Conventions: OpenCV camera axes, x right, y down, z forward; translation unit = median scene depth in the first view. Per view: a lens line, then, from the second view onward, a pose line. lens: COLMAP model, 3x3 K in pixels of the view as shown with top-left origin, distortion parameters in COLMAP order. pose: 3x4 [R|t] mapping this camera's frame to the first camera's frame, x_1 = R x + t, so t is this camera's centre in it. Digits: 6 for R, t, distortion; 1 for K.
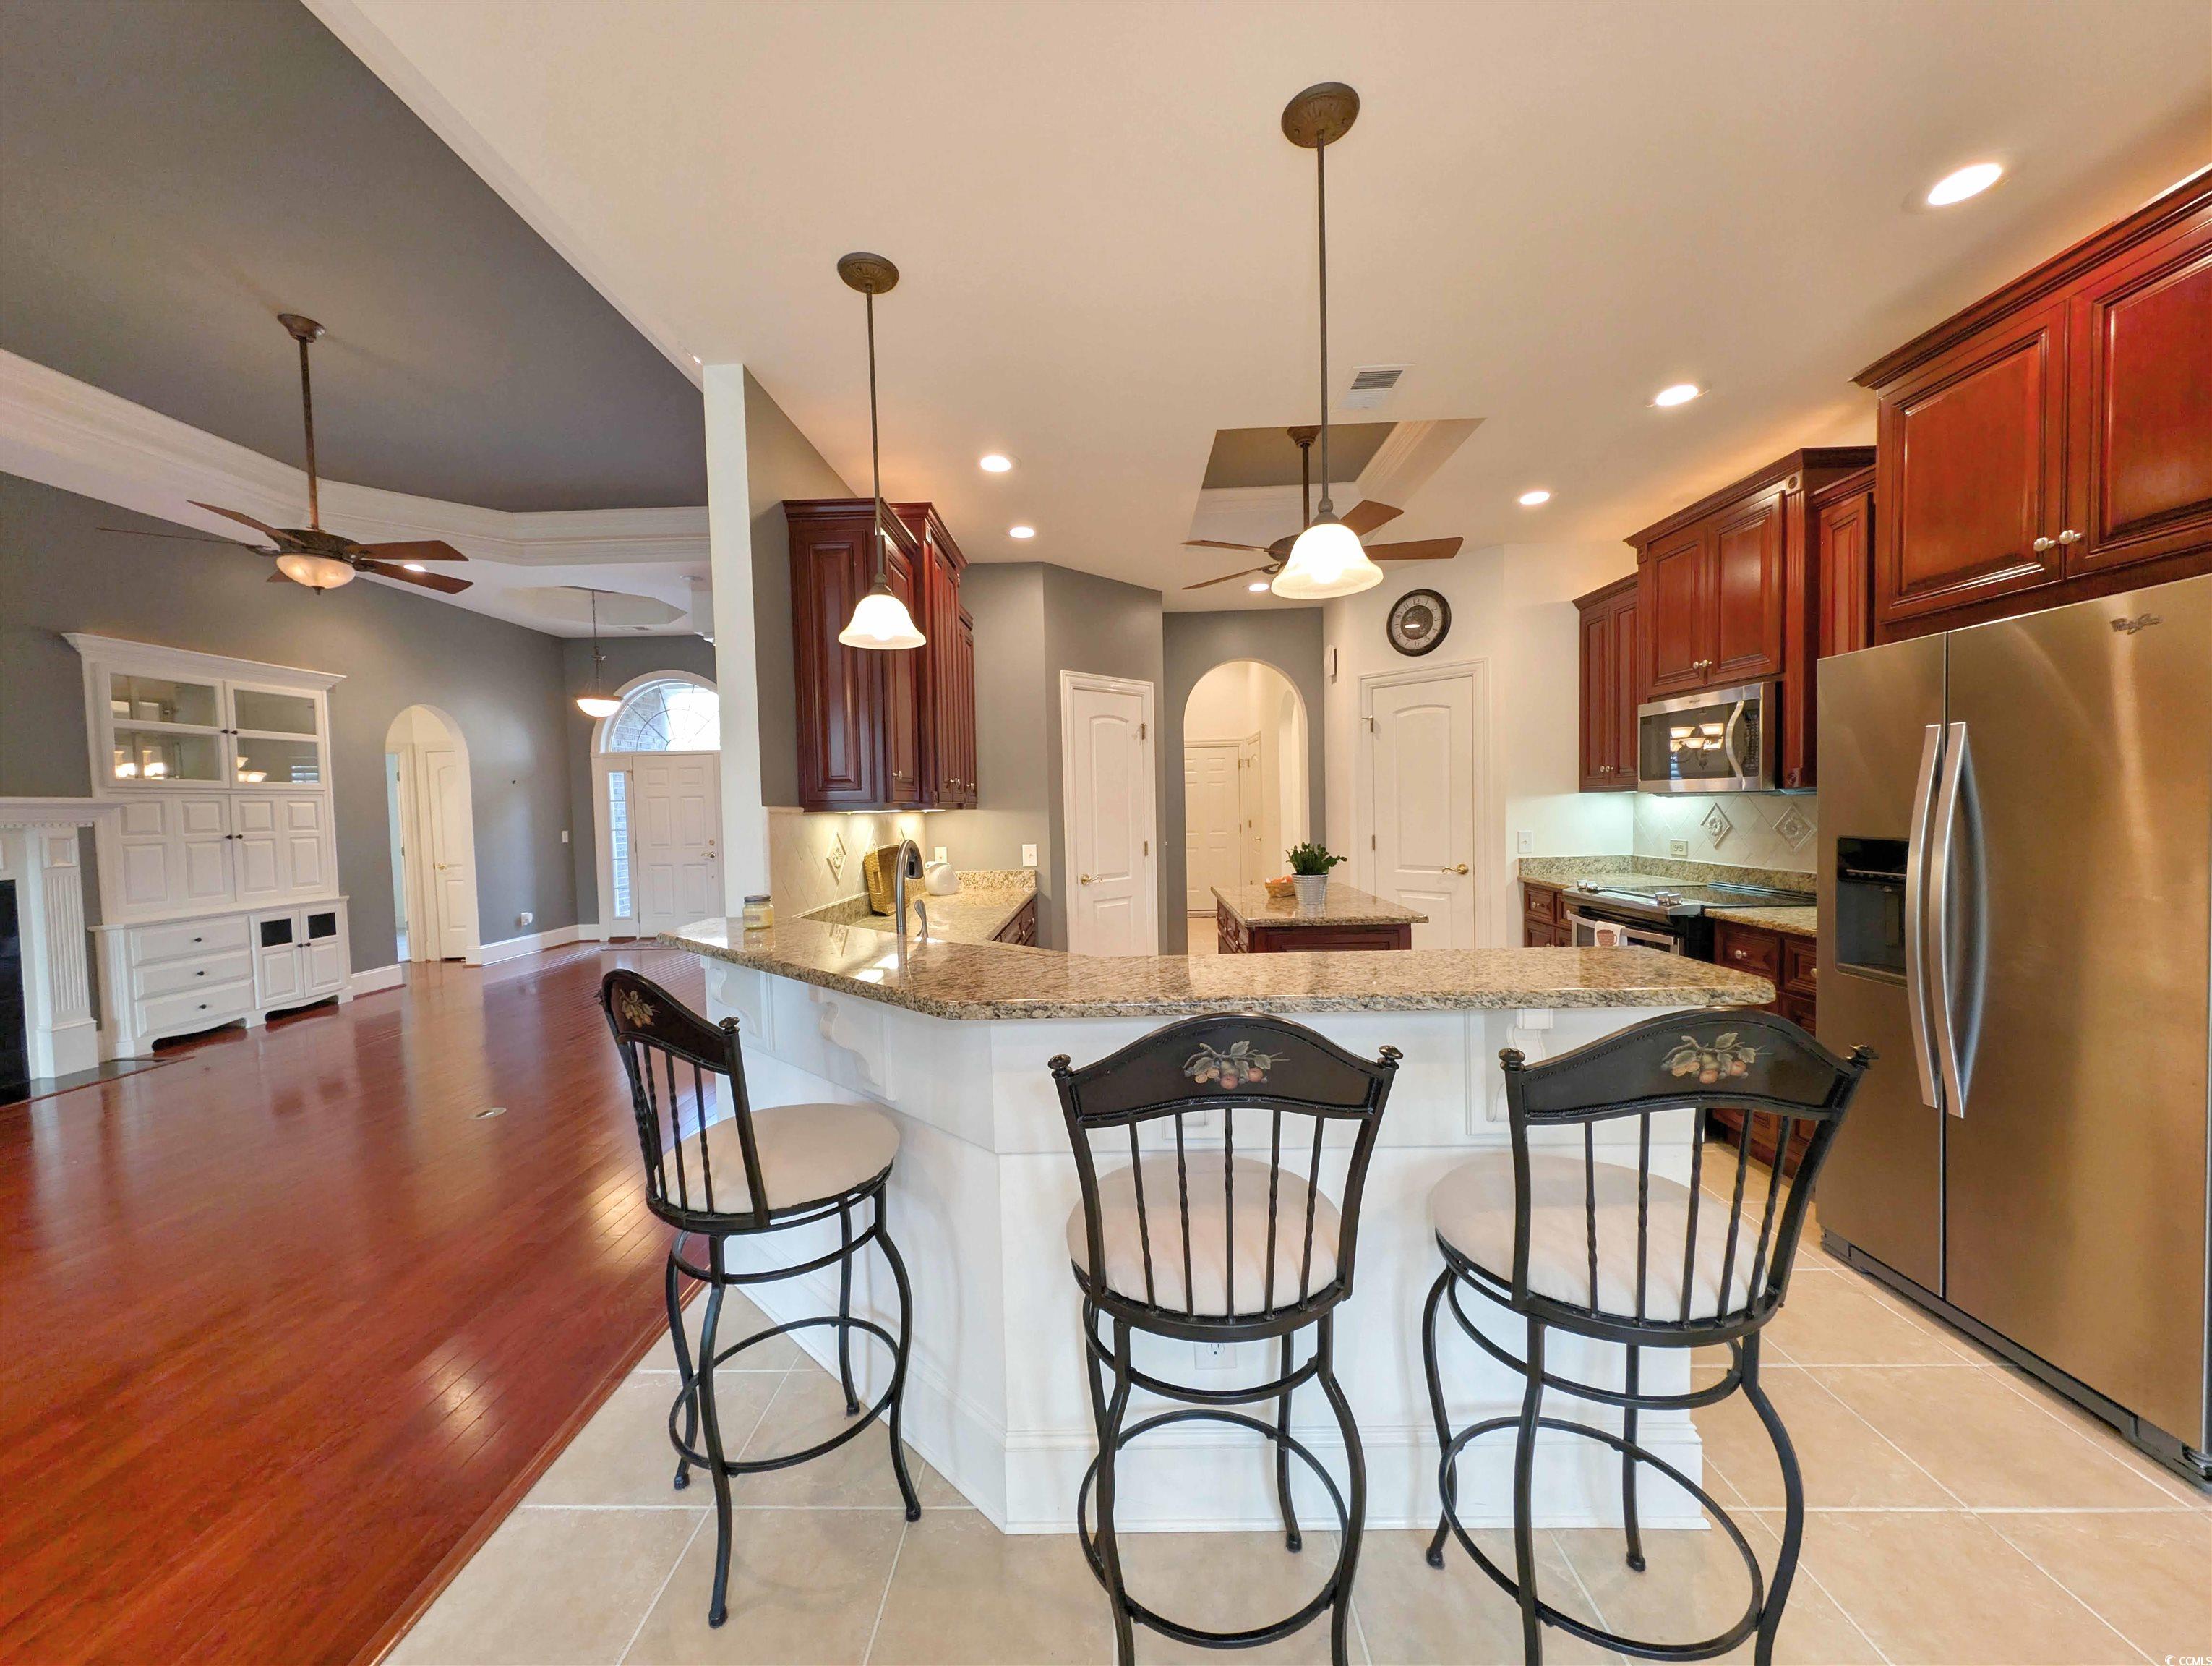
lens RADIAL K [[826.2, 0, 1092.6], [0, 826.2, 840.9], [0, 0, 1]] dist [0.008219, -0.003392]
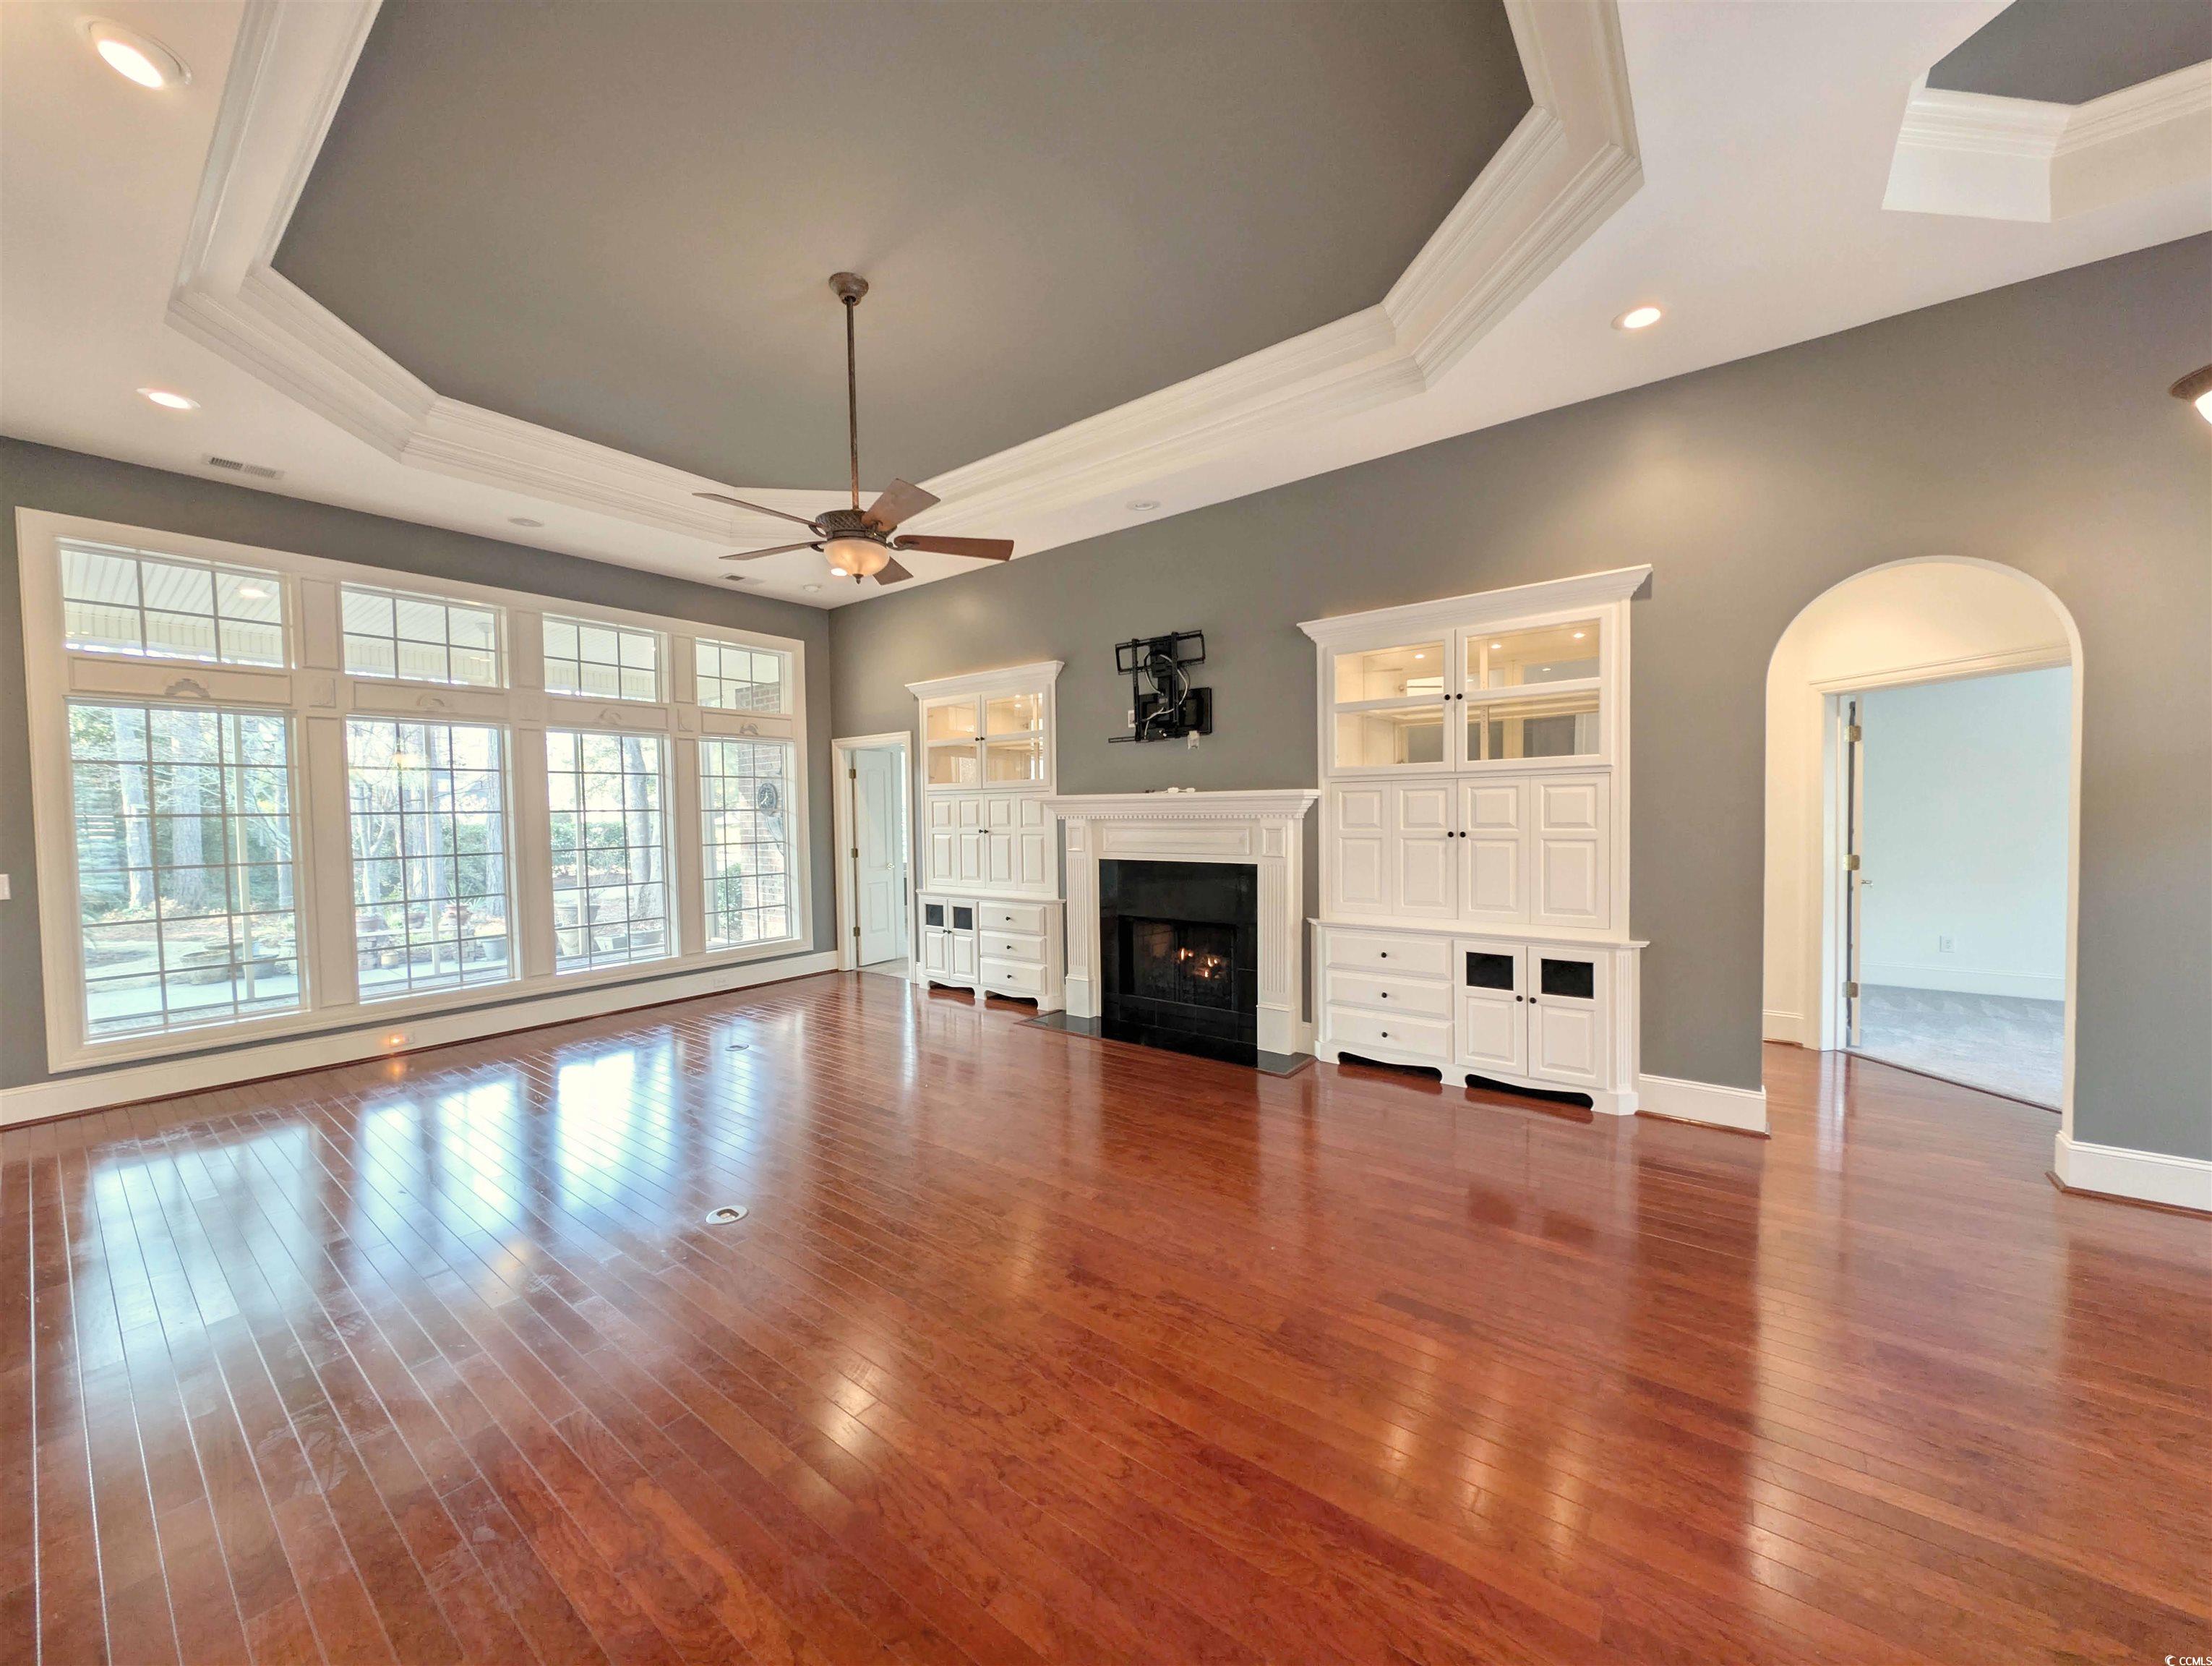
lens RADIAL K [[826.2, 0, 1097.8], [0, 826.2, 839.6], [0, 0, 1]] dist [0.008219, -0.003392]
pose [[-0.587869, 0.064395, -0.806389, -0.197980], [-0.005167, 0.996507, 0.083344, -0.054229], [0.808940, 0.053162, -0.585483, 1.034606]]
